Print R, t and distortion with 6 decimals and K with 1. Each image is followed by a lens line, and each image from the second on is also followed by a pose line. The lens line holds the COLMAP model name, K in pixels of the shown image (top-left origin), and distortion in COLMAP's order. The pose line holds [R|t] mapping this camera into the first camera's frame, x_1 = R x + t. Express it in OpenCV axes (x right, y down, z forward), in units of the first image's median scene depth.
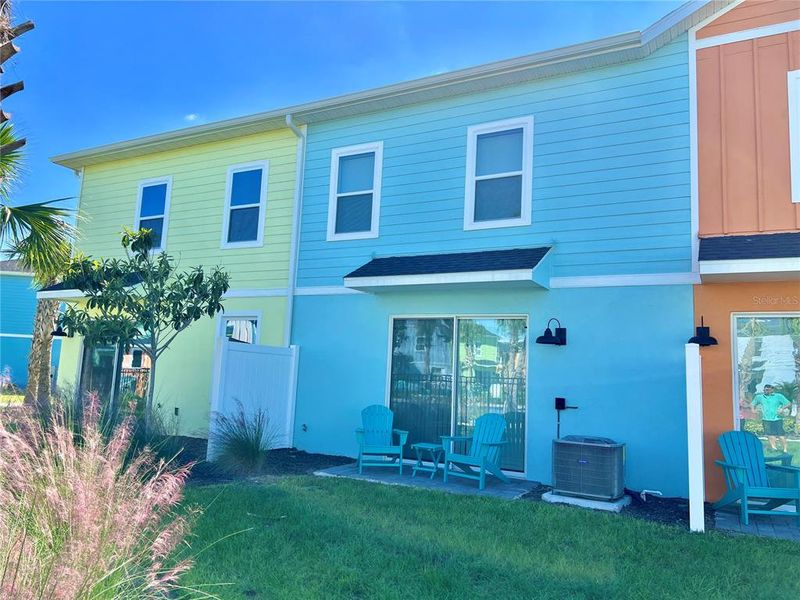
lens RADIAL K [[605.2, 0, 399.7], [0, 605.2, 292.8], [0, 0, 1]] dist [0.041020, -0.031827]
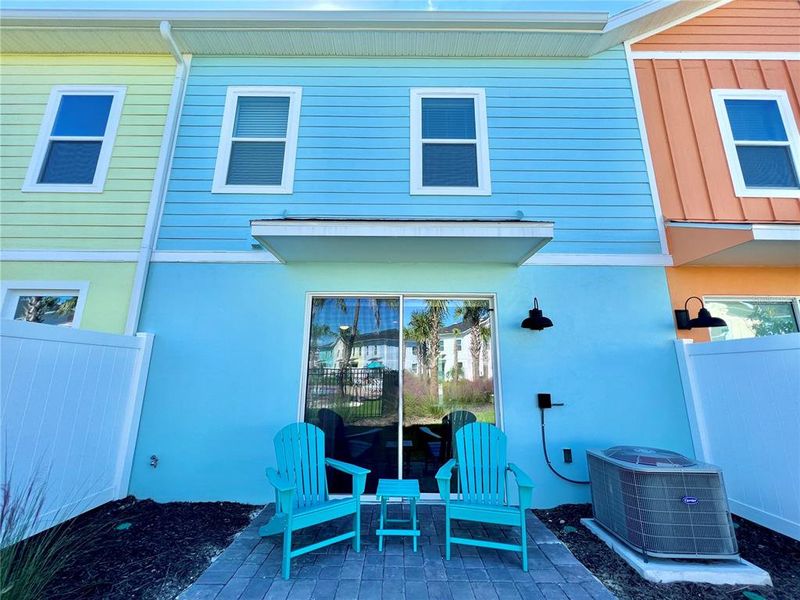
lens RADIAL K [[320.7, 0, 397.6], [0, 320.7, 299.8], [0, 0, 1]] dist [-0.003281, 0.001117]
pose [[0.881513, 0.065360, 0.467615, -0.107649], [-0.033962, 0.996584, -0.075273, 0.075820], [-0.470938, 0.050472, 0.880721, 0.625261]]
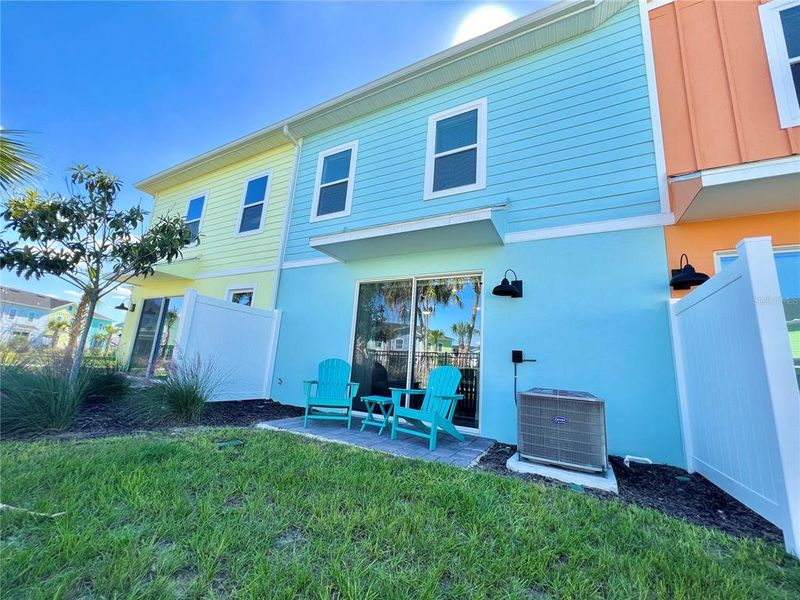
lens RADIAL K [[320.7, 0, 400.8], [0, 320.7, 299.9], [0, 0, 1]] dist [-0.003281, 0.001117]
pose [[0.999730, 0.023213, 0.000346, 0.069104], [-0.023137, 0.997445, -0.067594, 0.116582], [-0.001914, 0.067568, 0.997713, 0.432873]]
